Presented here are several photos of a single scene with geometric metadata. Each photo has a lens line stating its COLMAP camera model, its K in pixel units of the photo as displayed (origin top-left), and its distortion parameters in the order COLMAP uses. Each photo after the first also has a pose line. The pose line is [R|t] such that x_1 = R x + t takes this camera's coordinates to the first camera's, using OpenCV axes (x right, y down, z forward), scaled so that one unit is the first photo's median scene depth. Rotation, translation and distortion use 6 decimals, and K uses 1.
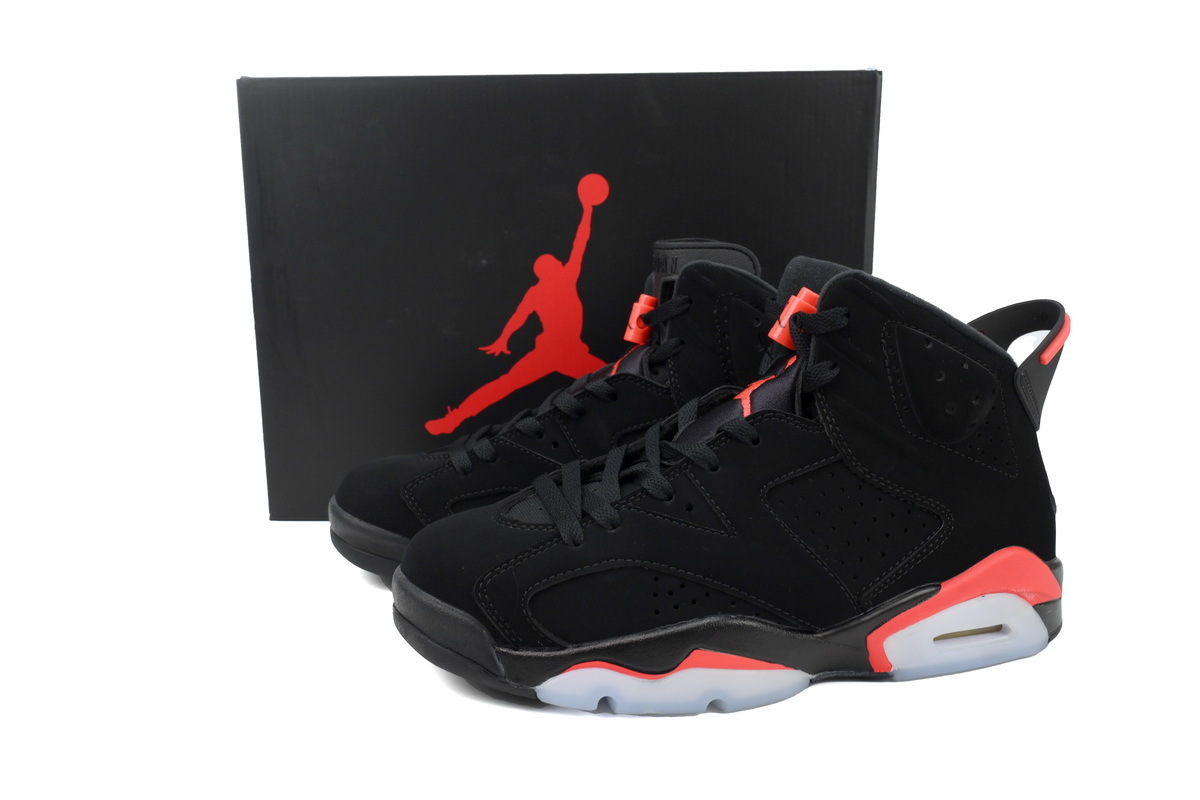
lens RADIAL K [[1029.2, 0, 600.2], [0, 1029.2, 401.5], [0, 0, 1]] dist [-0.064454, 0.011519]
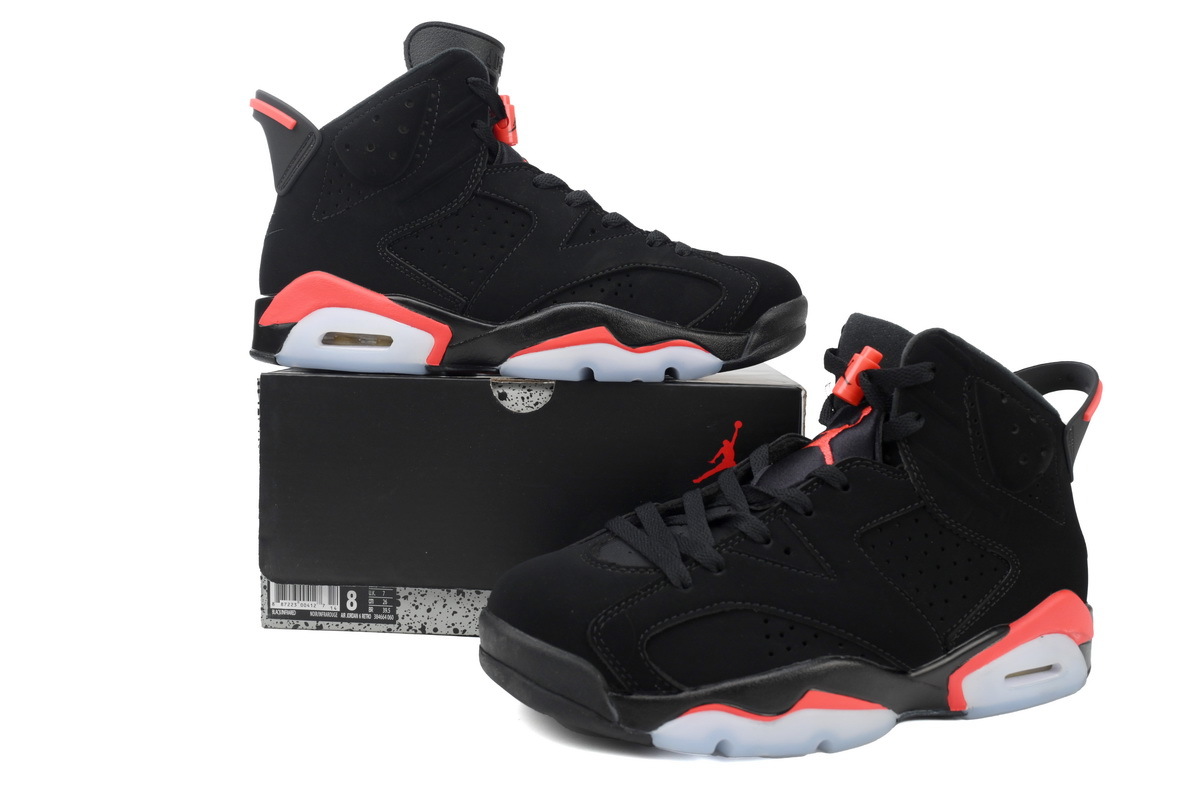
lens RADIAL K [[1045.3, 0, 595.8], [0, 1045.3, 394.3], [0, 0, 1]] dist [-0.020770, -0.025577]
pose [[0.984429, 0.032288, 0.172792, -0.287037], [-0.023525, 0.998343, -0.052523, 0.006185], [-0.174201, 0.047640, 0.983557, -0.000176]]
